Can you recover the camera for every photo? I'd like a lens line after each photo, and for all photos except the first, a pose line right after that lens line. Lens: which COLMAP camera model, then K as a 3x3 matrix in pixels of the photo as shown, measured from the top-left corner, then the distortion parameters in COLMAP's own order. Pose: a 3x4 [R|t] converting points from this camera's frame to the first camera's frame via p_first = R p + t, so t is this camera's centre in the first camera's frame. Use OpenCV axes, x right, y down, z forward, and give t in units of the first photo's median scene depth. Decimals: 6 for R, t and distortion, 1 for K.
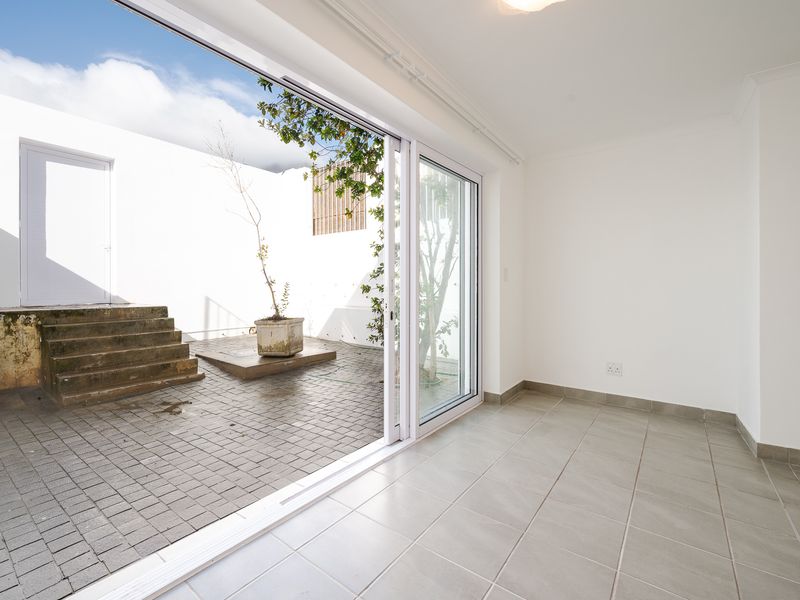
lens RADIAL K [[374.8, 0, 375.7], [0, 374.8, 289.1], [0, 0, 1]] dist [0.005745, -0.002029]
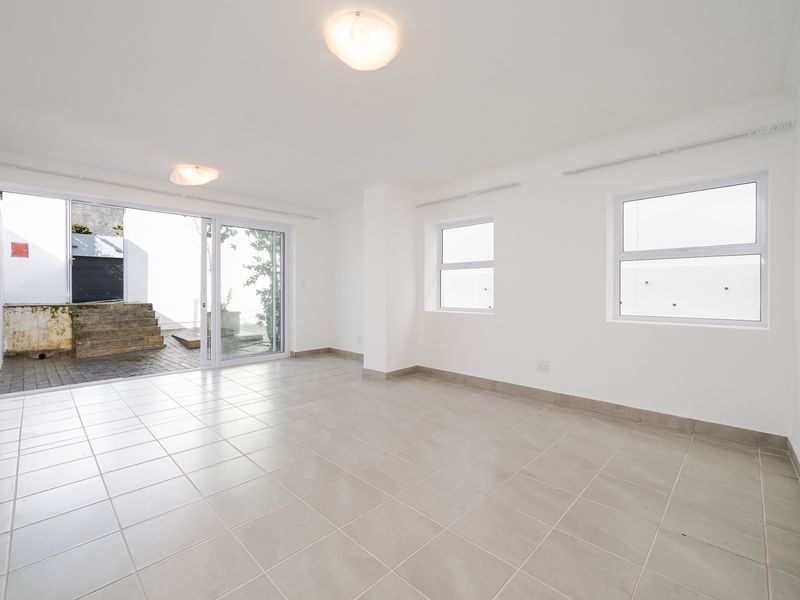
lens RADIAL K [[355.3, 0, 401.0], [0, 355.3, 295.4], [0, 0, 1]] dist [0.004172, 0.000128]
pose [[0.995044, 0.001951, -0.099419, 0.934389], [-0.001601, 0.999992, 0.003598, 0.008051], [0.099425, -0.003421, 0.995039, -0.570144]]
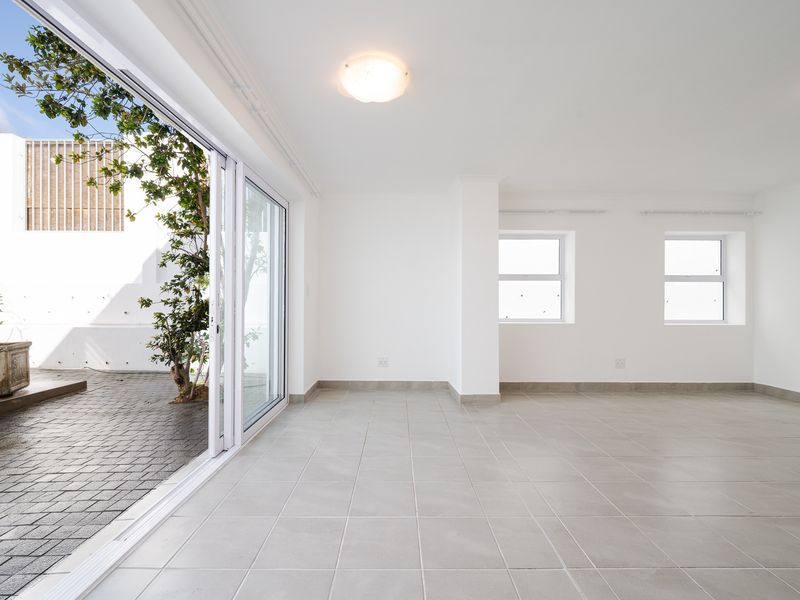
lens RADIAL K [[355.3, 0, 407.4], [0, 355.3, 305.2], [0, 0, 1]] dist [0.004172, 0.000128]
pose [[0.774113, -0.004520, 0.633032, -0.096256], [0.000788, 0.999981, 0.006176, 0.000330], [-0.633047, -0.004282, 0.774101, -0.040734]]
